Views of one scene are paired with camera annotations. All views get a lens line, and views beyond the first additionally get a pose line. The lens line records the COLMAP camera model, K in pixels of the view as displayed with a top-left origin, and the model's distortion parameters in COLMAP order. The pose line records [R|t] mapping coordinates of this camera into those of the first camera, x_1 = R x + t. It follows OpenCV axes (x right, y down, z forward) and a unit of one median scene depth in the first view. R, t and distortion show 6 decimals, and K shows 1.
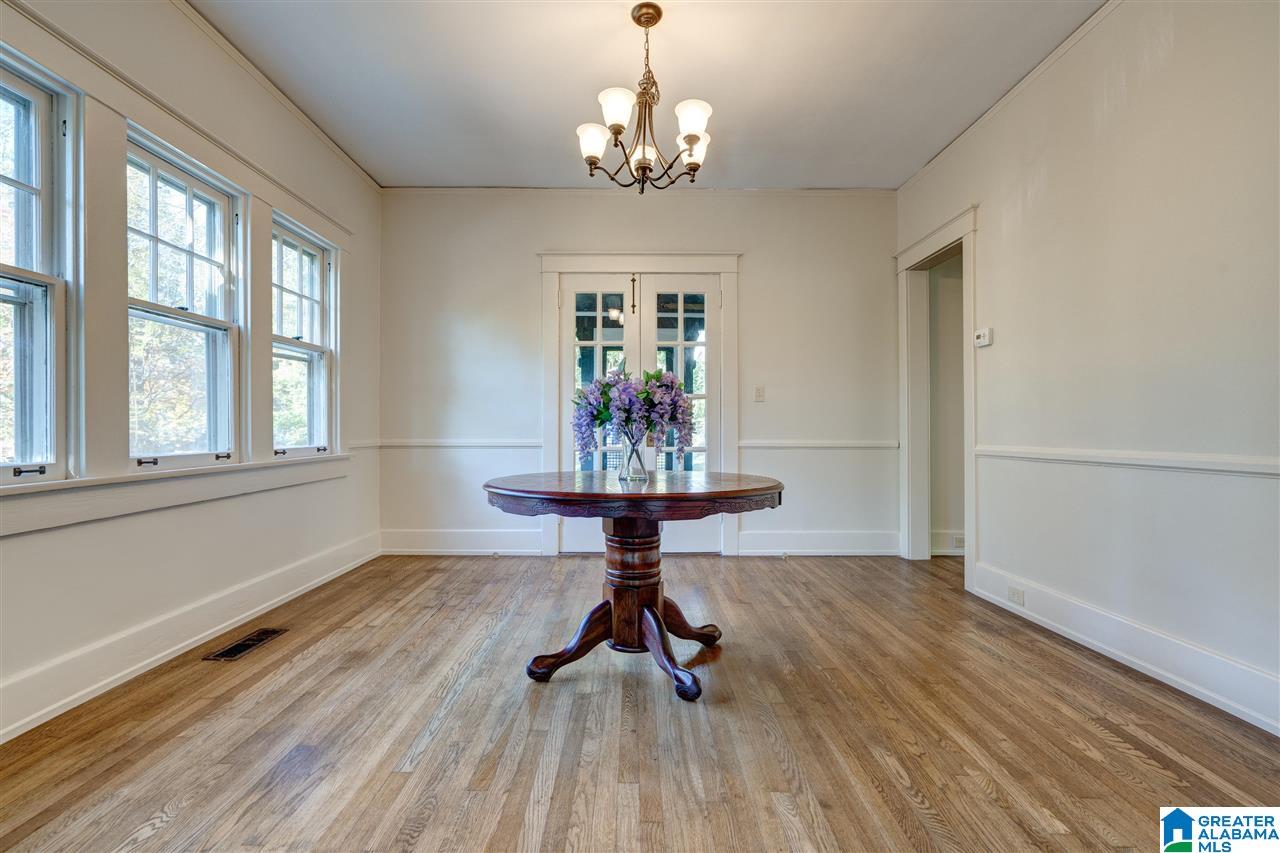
lens RADIAL K [[592.0, 0, 639.5], [0, 592.0, 428.9], [0, 0, 1]] dist [-0.004053, 0.000368]
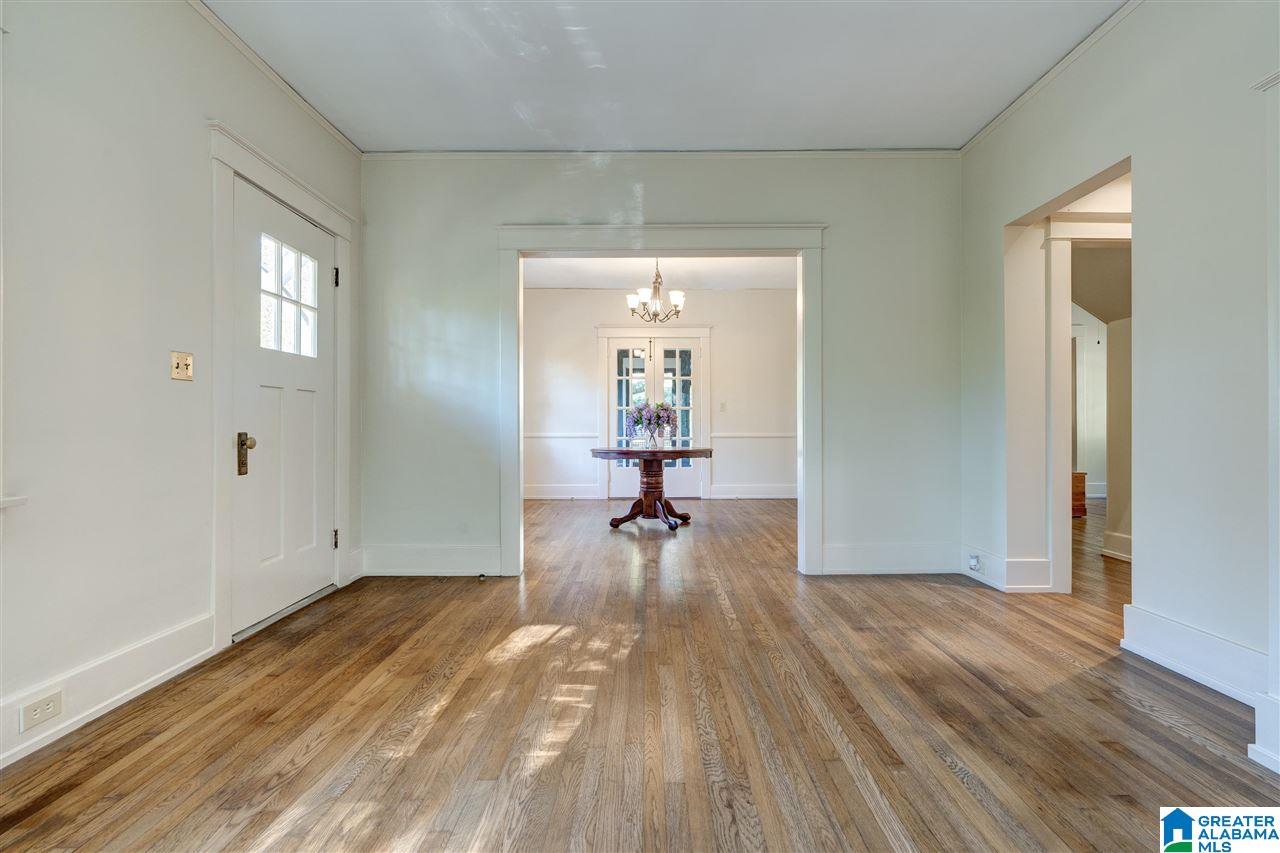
lens RADIAL K [[592.0, 0, 642.1], [0, 592.0, 426.8], [0, 0, 1]] dist [-0.004053, 0.000368]
pose [[0.999780, -0.003535, -0.020653, 0.000208], [0.003541, 0.999994, 0.000220, -0.001678], [0.020652, -0.000293, 0.999787, -1.376549]]
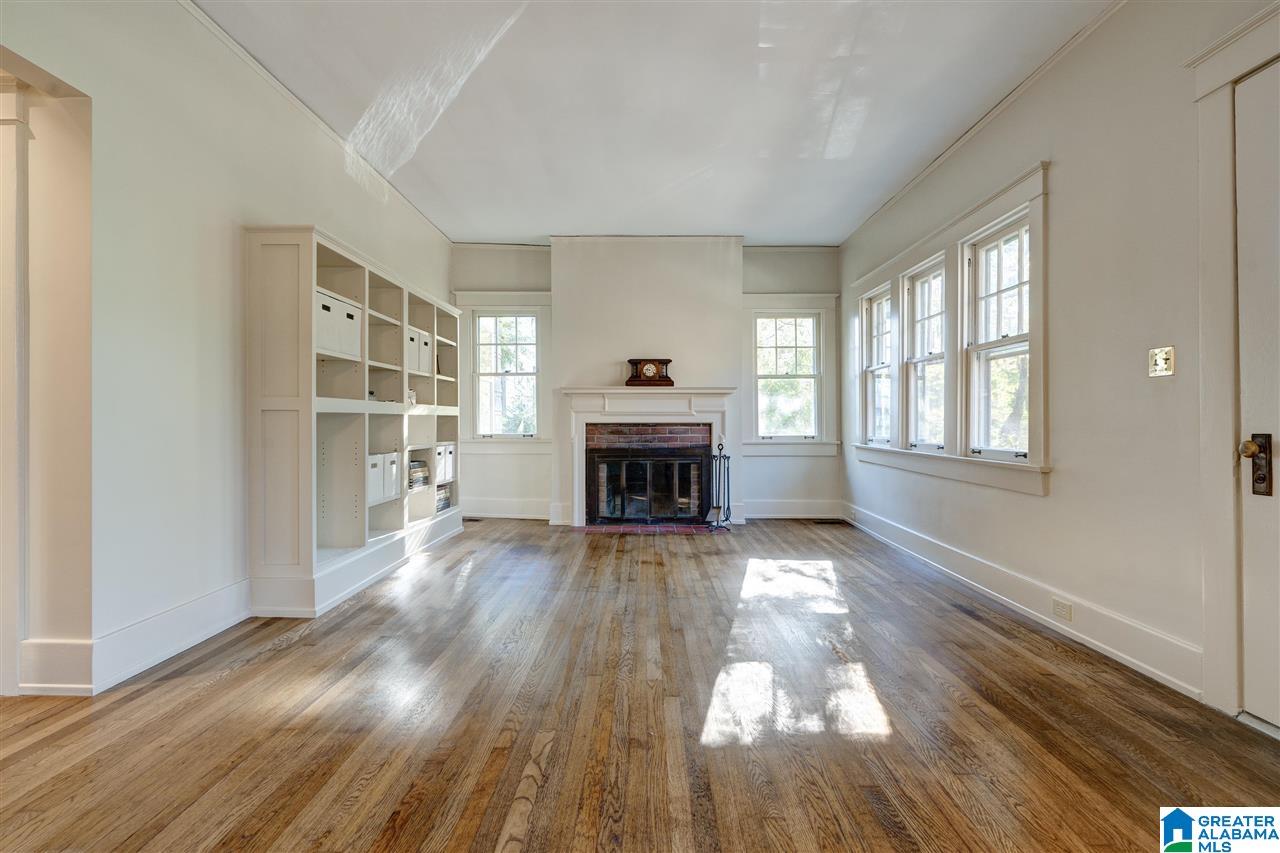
lens RADIAL K [[618.0, 0, 638.5], [0, 618.0, 424.3], [0, 0, 1]] dist [-0.002305, 0.000795]
pose [[-0.999781, -0.004606, 0.020410, 0.044959], [-0.004585, 0.999989, 0.001090, -0.004934], [-0.020415, 0.000997, -0.999791, 2.034971]]
